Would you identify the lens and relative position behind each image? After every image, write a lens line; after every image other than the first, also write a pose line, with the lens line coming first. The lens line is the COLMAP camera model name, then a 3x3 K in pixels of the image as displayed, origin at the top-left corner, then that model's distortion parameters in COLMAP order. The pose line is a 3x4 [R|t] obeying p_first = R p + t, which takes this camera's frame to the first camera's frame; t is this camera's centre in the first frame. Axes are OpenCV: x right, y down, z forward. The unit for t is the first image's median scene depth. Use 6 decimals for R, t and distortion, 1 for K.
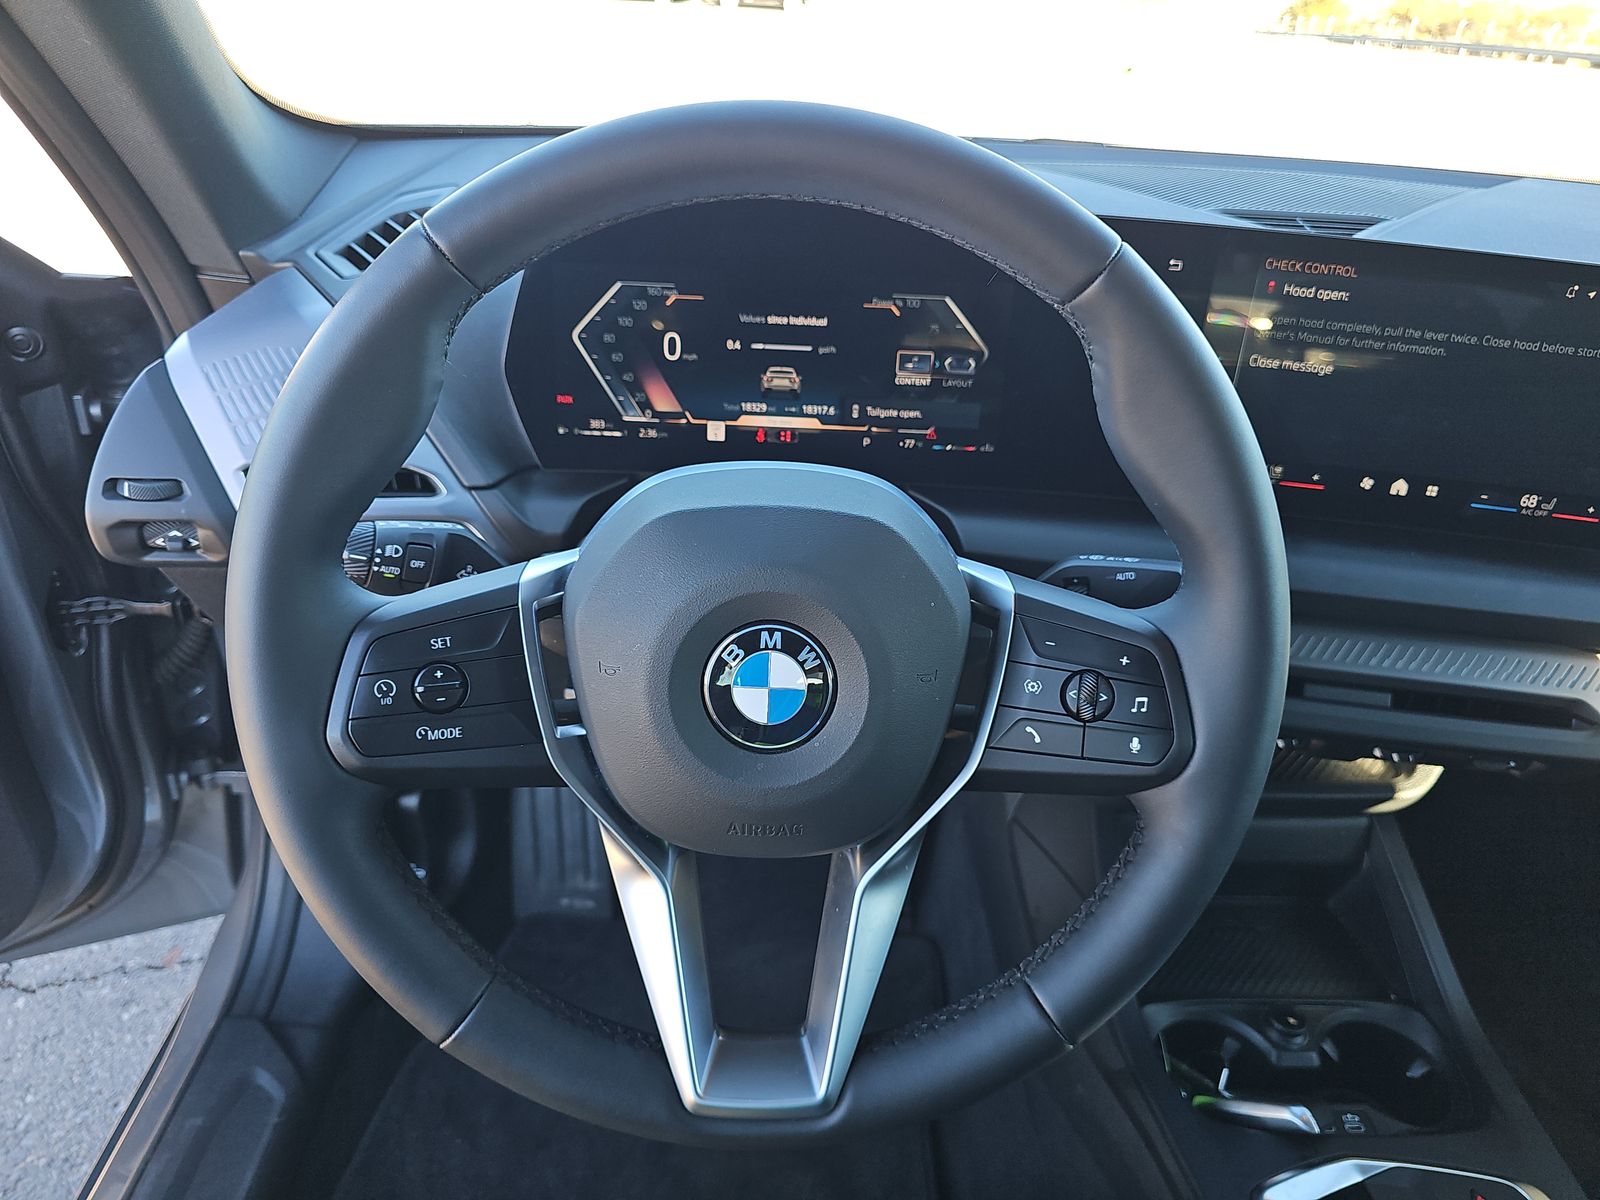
lens RADIAL K [[1069.8, 0, 808.7], [0, 1069.8, 605.1], [0, 0, 1]] dist [0.060387, -0.022823]
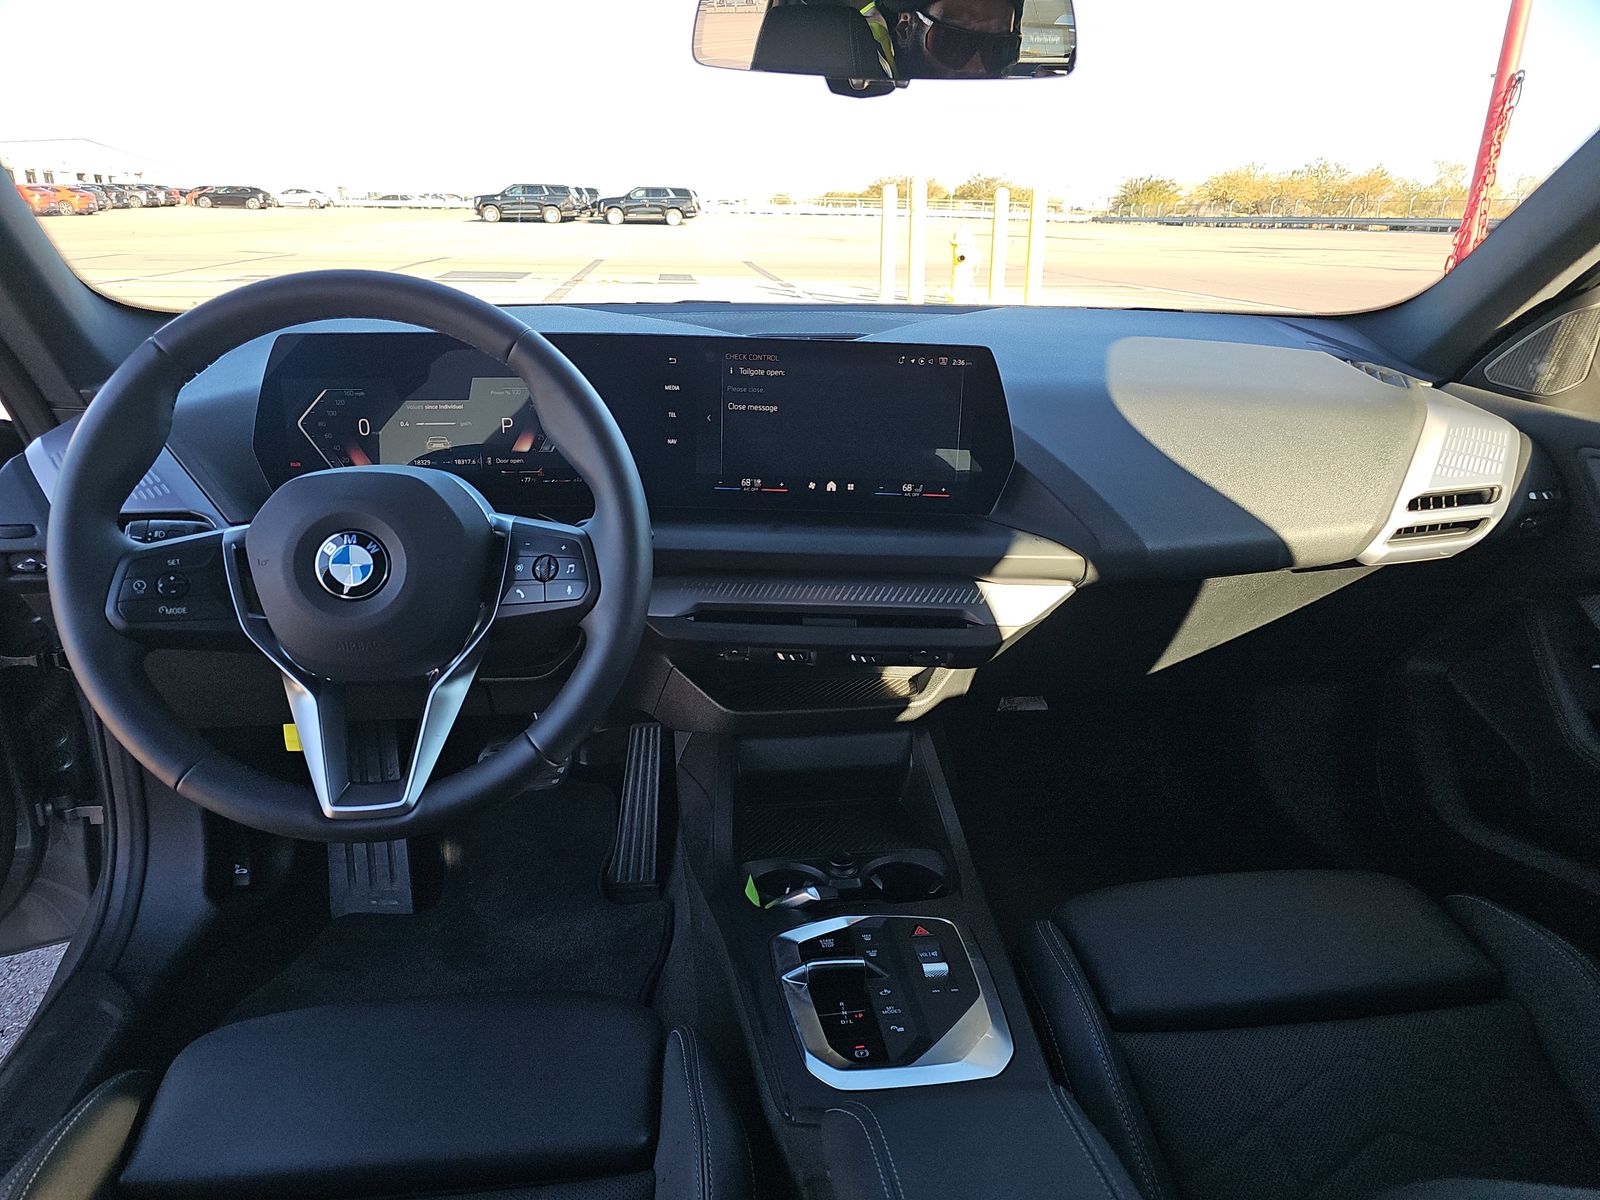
lens RADIAL K [[1069.8, 0, 790.7], [0, 1069.8, 625.2], [0, 0, 1]] dist [0.060387, -0.022823]
pose [[0.995259, -0.077951, 0.058160, 0.373814], [0.085307, 0.986873, -0.137128, 0.311053], [-0.046708, 0.141439, 0.988844, -0.545742]]
